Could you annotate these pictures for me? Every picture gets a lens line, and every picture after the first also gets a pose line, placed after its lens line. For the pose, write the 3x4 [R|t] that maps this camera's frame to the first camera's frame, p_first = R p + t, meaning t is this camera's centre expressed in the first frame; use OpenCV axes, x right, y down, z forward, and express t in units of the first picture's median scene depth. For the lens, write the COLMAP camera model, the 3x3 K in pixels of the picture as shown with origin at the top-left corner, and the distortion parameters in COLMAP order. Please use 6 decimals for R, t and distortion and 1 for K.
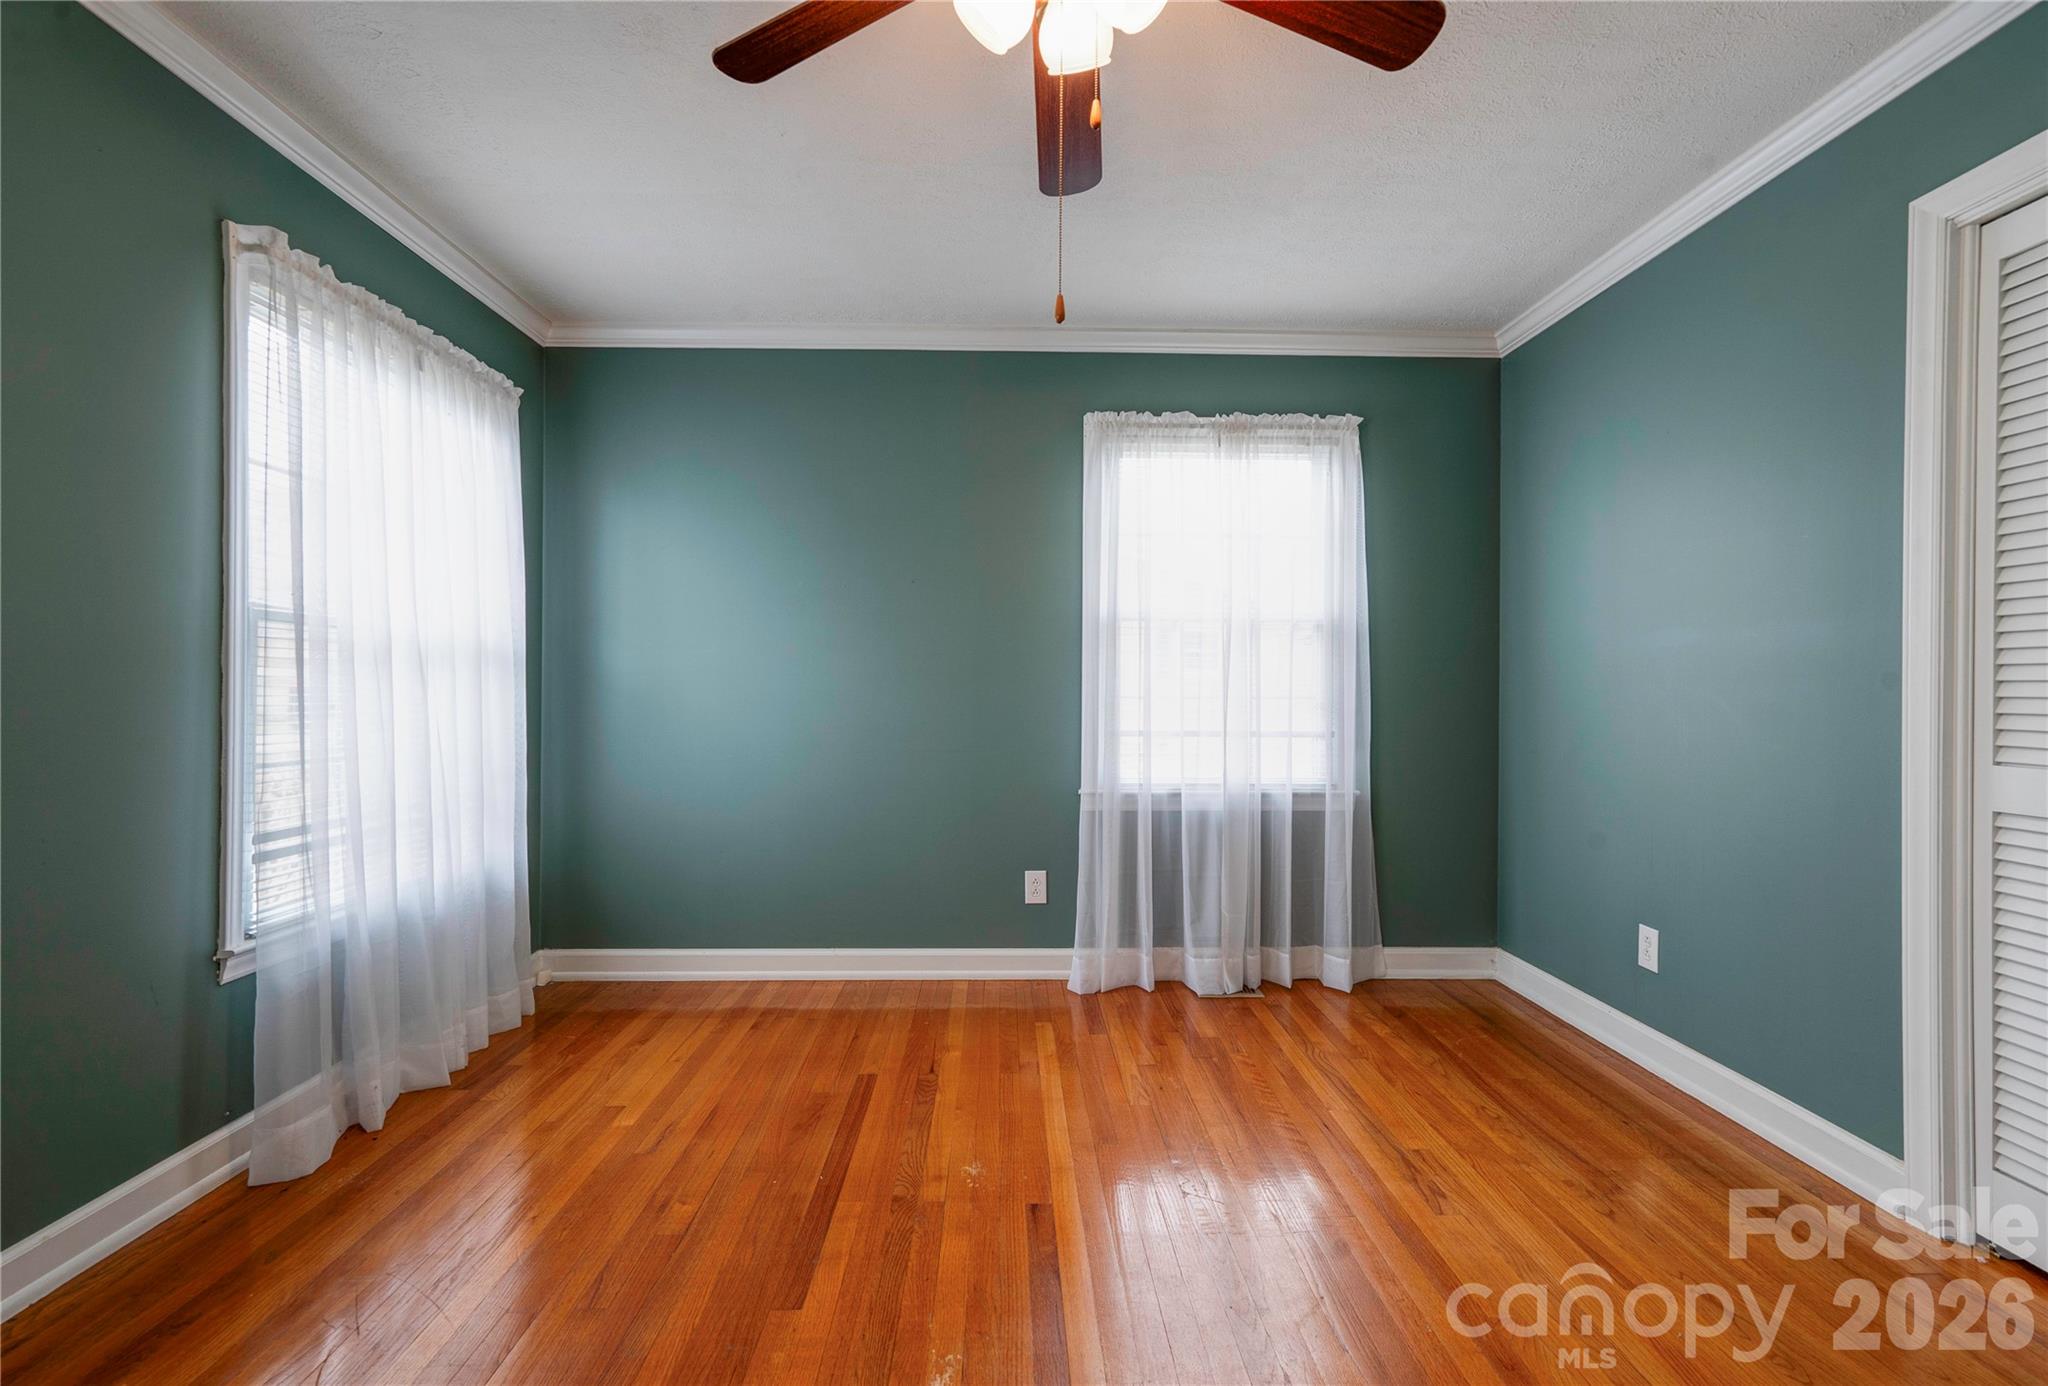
lens RADIAL K [[936.5, 0, 1024.0], [0, 936.5, 693.0], [0, 0, 1]] dist [0.000465, 0.001235]
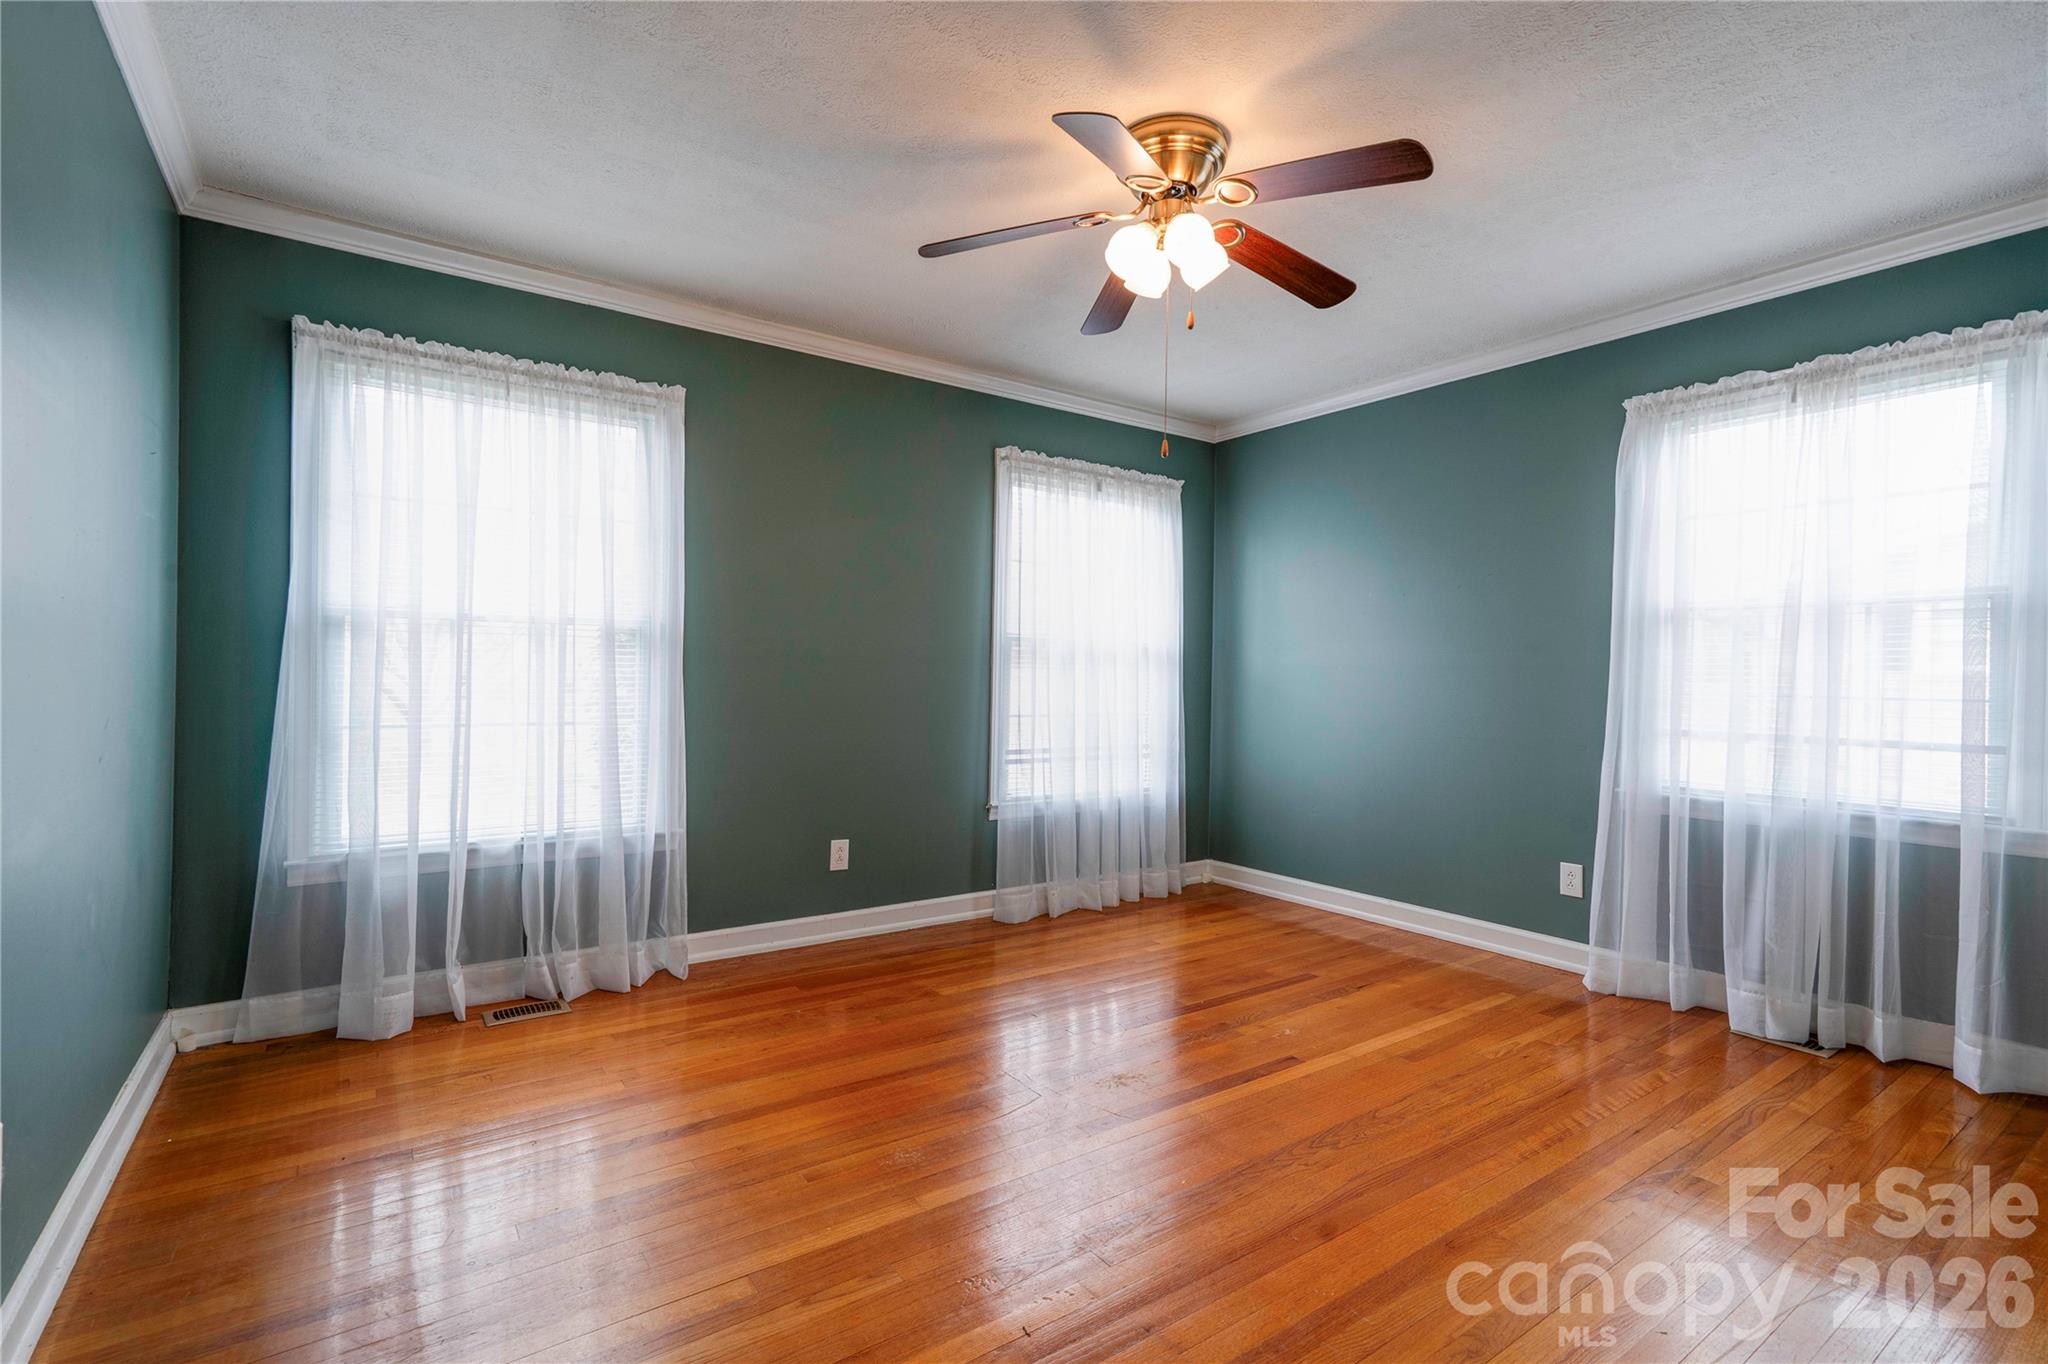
lens RADIAL K [[932.2, 0, 1009.9], [0, 932.2, 679.0], [0, 0, 1]] dist [-0.014626, 0.017337]
pose [[0.560498, 0.008001, -0.828117, 0.525900], [-0.014987, 0.999888, -0.000483, 0.000354], [0.828020, 0.012681, 0.560555, -0.066327]]
